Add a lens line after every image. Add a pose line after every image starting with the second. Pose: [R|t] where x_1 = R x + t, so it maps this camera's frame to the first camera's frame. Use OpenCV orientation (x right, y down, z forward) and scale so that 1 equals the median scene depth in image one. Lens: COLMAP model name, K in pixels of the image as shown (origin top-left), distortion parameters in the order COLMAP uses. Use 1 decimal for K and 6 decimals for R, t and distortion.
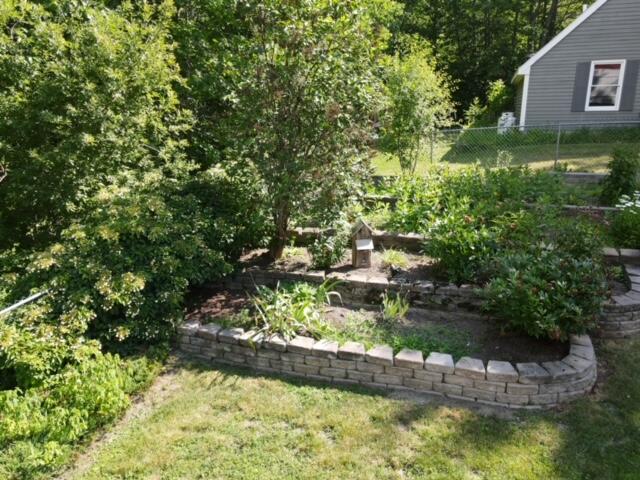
lens RADIAL K [[460.1, 0, 321.0], [0, 460.1, 236.7], [0, 0, 1]] dist [0.017847, 0.003357]
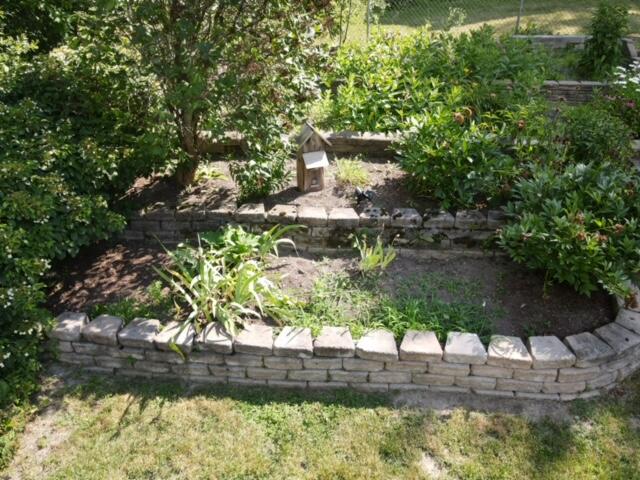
lens RADIAL K [[460.1, 0, 321.0], [0, 460.1, 236.7], [0, 0, 1]] dist [0.017847, 0.003357]
pose [[0.975066, -0.113378, 0.190765, -0.056446], [0.057329, 0.959150, 0.277027, -0.080827], [-0.214381, -0.259183, 0.941735, 0.372760]]
